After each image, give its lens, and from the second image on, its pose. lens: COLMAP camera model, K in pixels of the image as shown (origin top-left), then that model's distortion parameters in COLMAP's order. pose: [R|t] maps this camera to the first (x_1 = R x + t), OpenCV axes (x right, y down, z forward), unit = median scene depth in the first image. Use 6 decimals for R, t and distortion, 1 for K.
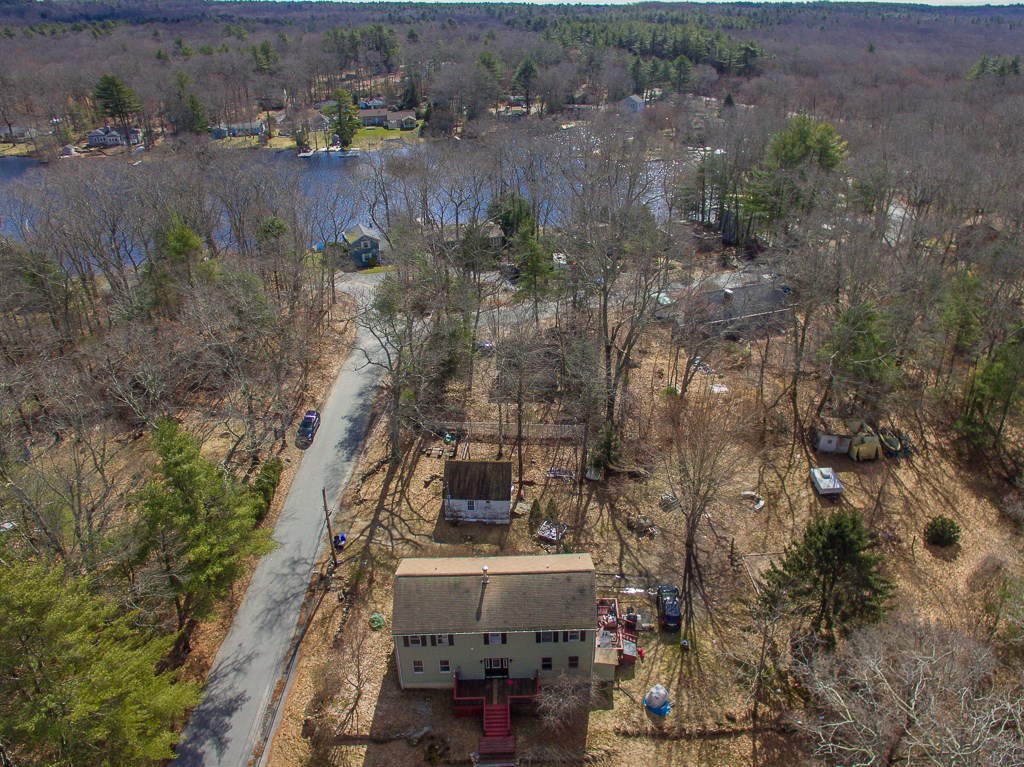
lens RADIAL K [[731.5, 0, 532.1], [0, 731.5, 381.1], [0, 0, 1]] dist [-0.128969, 0.101412]
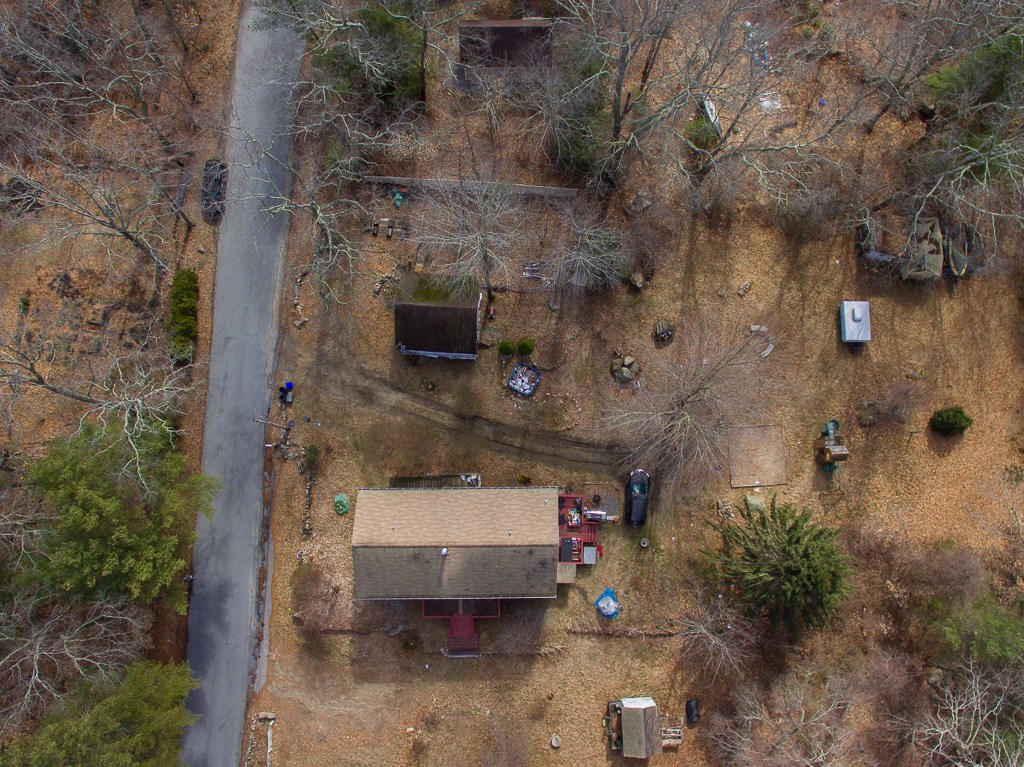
lens RADIAL K [[731.5, 0, 532.1], [0, 731.5, 381.1], [0, 0, 1]] dist [-0.128969, 0.101412]
pose [[0.999383, 0.029292, 0.019363, 0.022068], [-0.033138, 0.604457, 0.795949, -0.530411], [0.011611, -0.796099, 0.605054, 0.489664]]
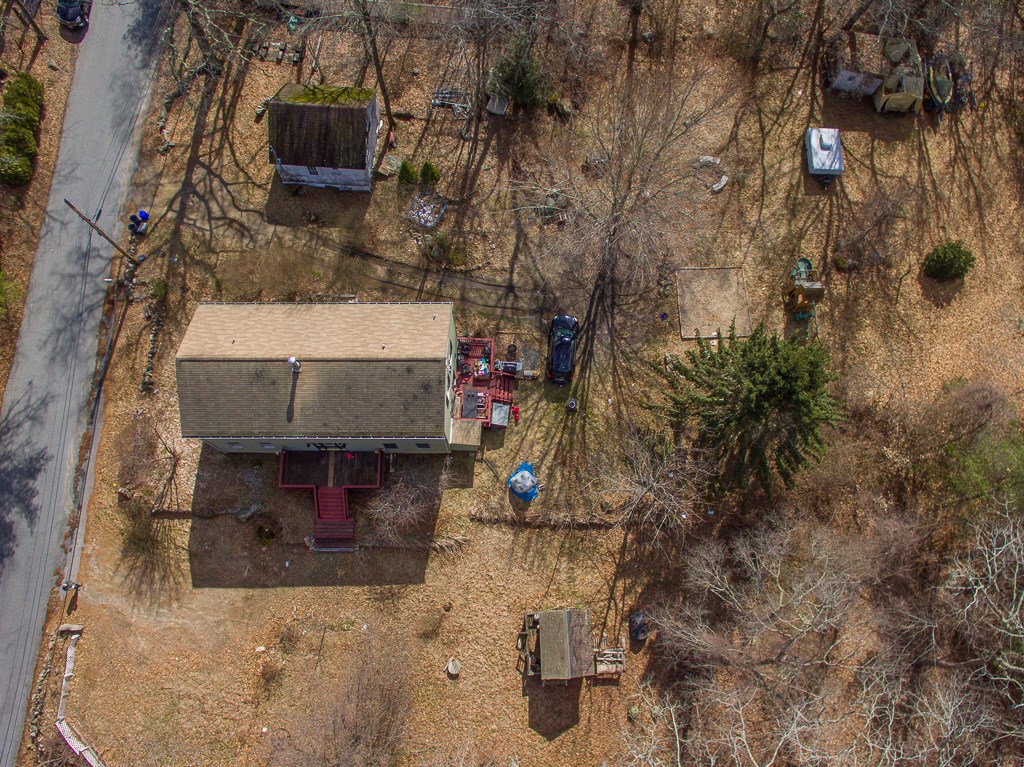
lens RADIAL K [[719.0, 0, 532.4], [0, 719.0, 383.5], [0, 0, 1]] dist [-0.122802, 0.092221]
pose [[0.998799, 0.039020, 0.029622, 0.127339], [-0.048480, 0.700217, 0.712283, -0.198695], [0.007051, -0.712863, 0.701267, 0.397937]]
